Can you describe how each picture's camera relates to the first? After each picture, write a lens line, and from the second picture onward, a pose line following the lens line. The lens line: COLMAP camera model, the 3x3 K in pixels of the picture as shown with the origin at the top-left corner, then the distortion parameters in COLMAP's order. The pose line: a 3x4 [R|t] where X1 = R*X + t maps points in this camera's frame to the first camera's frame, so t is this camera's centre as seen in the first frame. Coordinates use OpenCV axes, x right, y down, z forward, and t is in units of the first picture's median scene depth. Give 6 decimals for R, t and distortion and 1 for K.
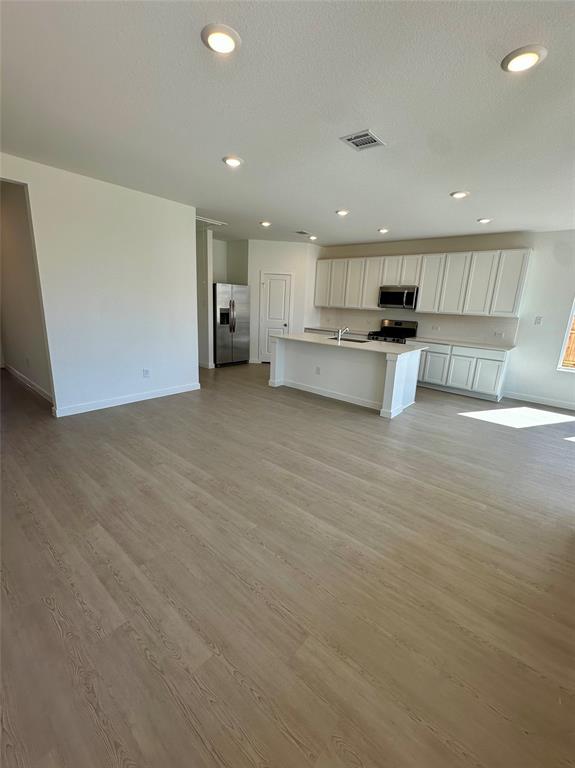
lens RADIAL K [[323.5, 0, 287.5], [0, 323.5, 384.0], [0, 0, 1]] dist [-0.002896, -0.000557]
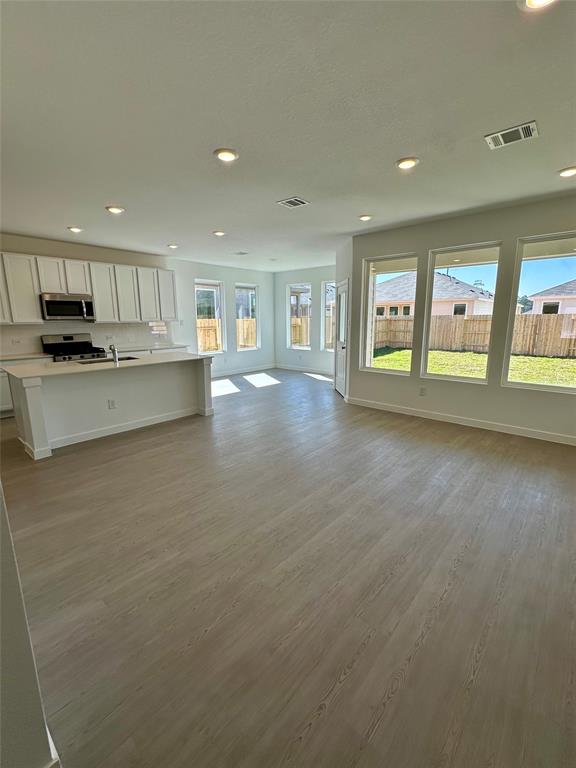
lens RADIAL K [[323.5, 0, 288.0], [0, 323.5, 384.0], [0, 0, 1]] dist [-0.002896, -0.000557]
pose [[0.033295, -0.245991, 0.968700, -0.536451], [0.254669, 0.939332, 0.229780, -0.133644], [-0.966455, 0.239047, 0.093921, 0.432406]]
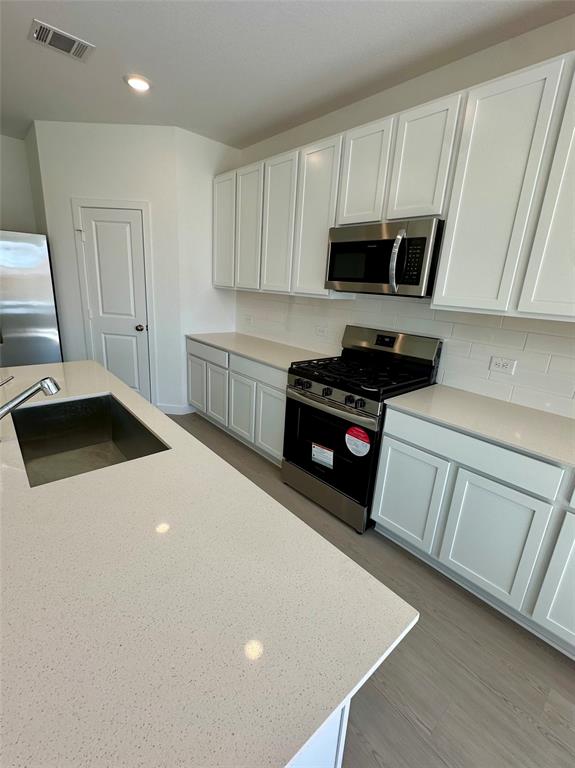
lens RADIAL K [[347.5, 0, 287.5], [0, 347.5, 384.0], [0, 0, 1]] dist [-0.001439, -0.000054]
pose [[0.990154, 0.053784, -0.129235, 0.319110], [-0.050740, 0.998354, 0.026729, -0.159574], [0.130460, -0.019909, 0.991254, 0.685913]]
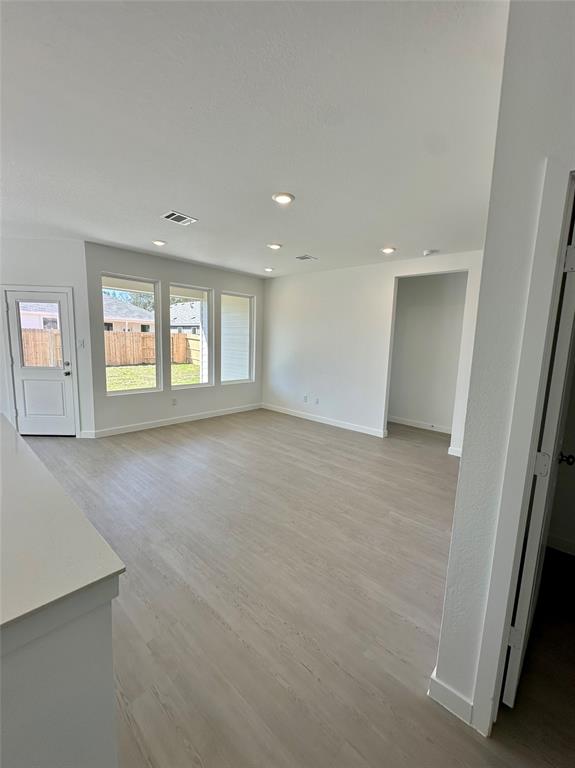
lens RADIAL K [[331.0, 0, 274.6], [0, 331.0, 385.4], [0, 0, 1]] dist [-0.000346, -0.000040]
pose [[-0.993861, -0.089431, 0.065130, -0.120084], [-0.057389, 0.920042, 0.387593, -0.267508], [-0.094585, 0.381476, -0.919527, 0.989278]]
